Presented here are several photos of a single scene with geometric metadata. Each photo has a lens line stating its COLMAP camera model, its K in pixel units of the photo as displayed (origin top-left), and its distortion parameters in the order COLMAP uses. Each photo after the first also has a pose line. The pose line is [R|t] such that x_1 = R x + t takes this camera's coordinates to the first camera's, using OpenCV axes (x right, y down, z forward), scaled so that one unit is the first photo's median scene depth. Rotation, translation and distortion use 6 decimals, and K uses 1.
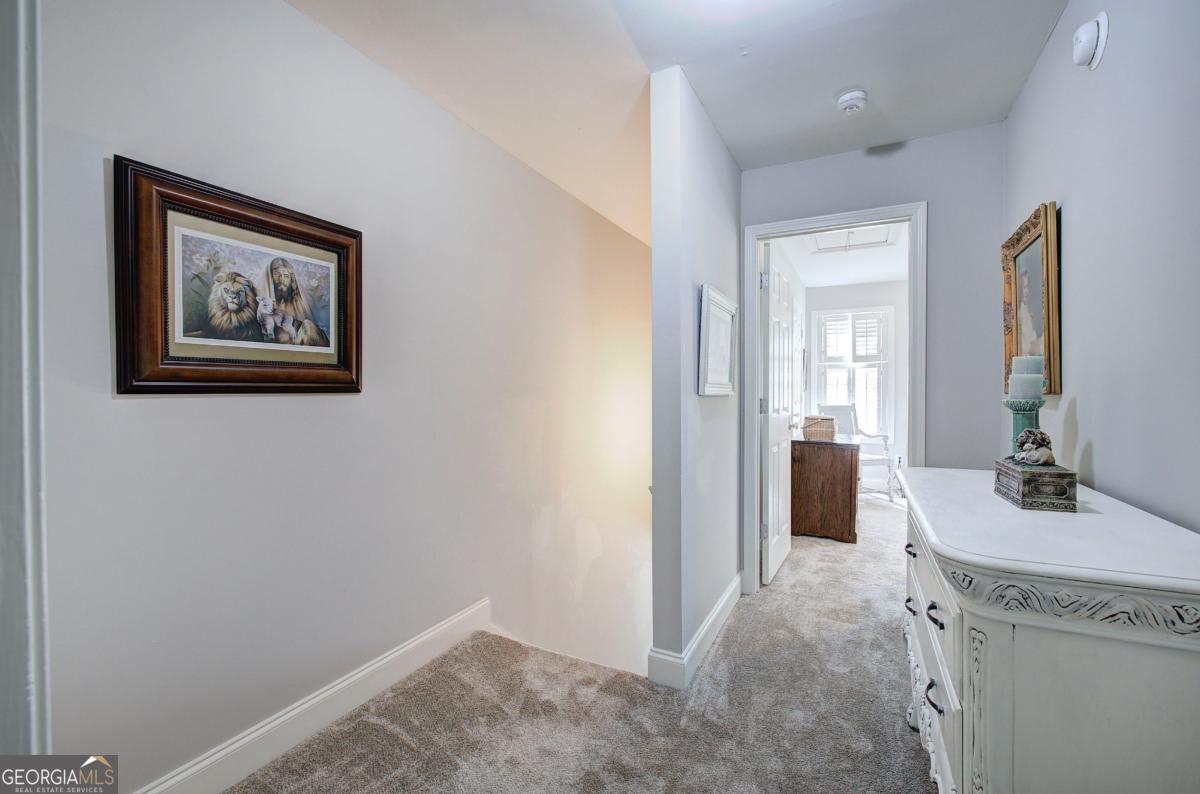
lens RADIAL K [[509.5, 0, 600.1], [0, 509.5, 394.1], [0, 0, 1]] dist [-0.001200, -0.000559]
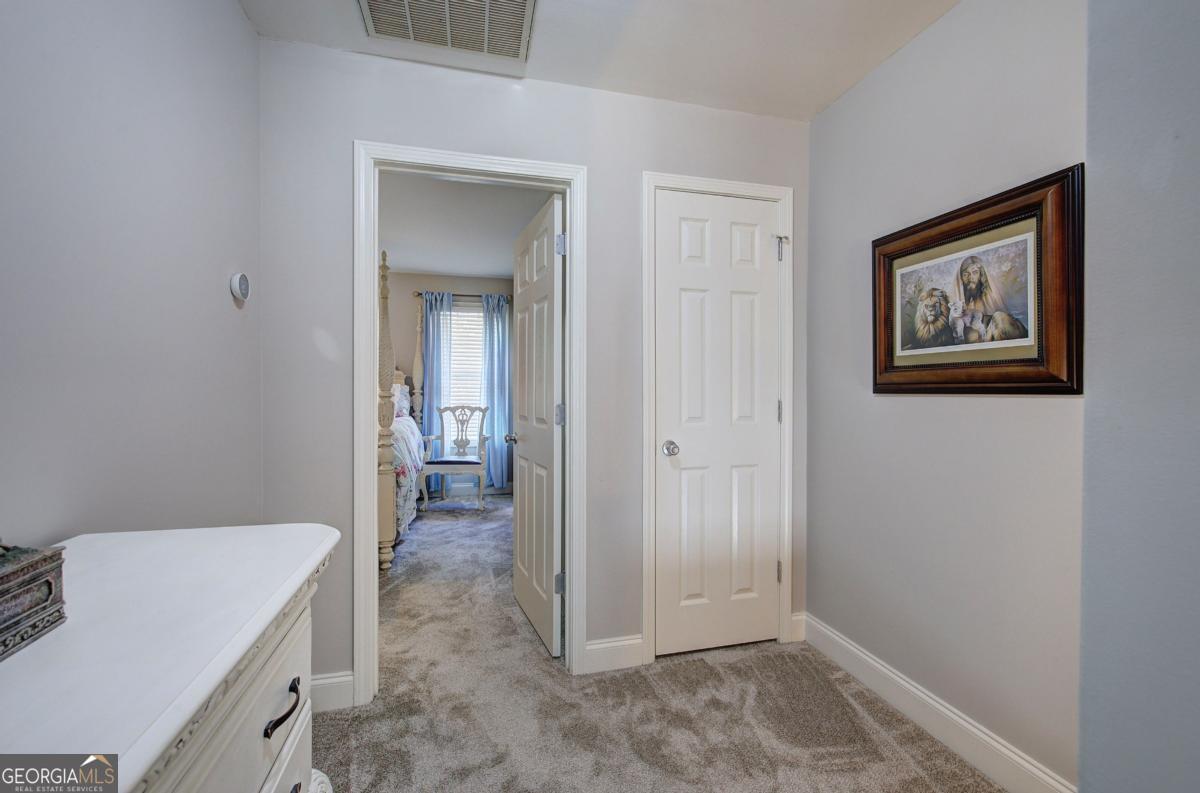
lens RADIAL K [[509.5, 0, 600.2], [0, 509.5, 390.6], [0, 0, 1]] dist [-0.001200, -0.000559]
pose [[-0.746089, 0.004182, -0.665833, 0.563002], [-0.001041, 0.999972, 0.007448, -0.015057], [0.665845, 0.006250, -0.746064, 1.264201]]
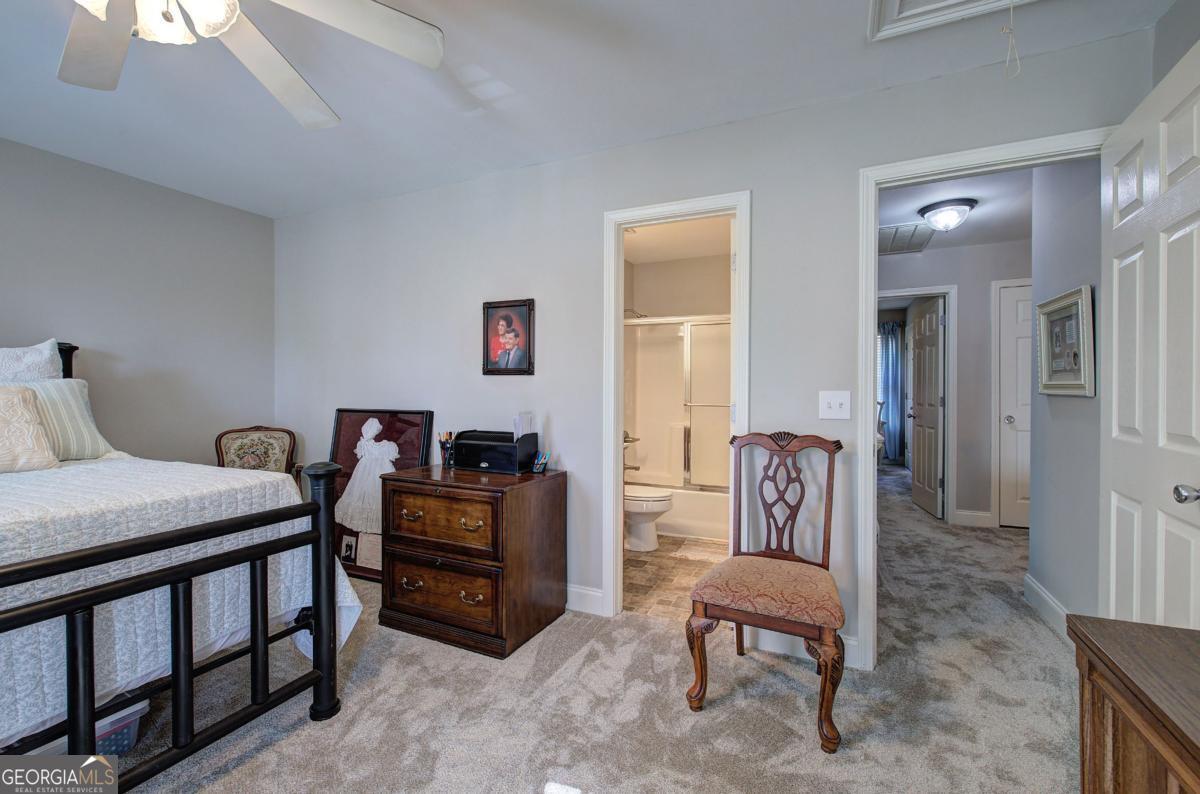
lens RADIAL K [[509.5, 0, 596.7], [0, 509.5, 393.1], [0, 0, 1]] dist [-0.001200, -0.000559]
pose [[-0.999160, 0.004287, -0.040749, 1.548310], [0.003814, 0.999925, 0.011674, -0.025991], [0.040796, 0.011508, -0.999101, 2.621418]]
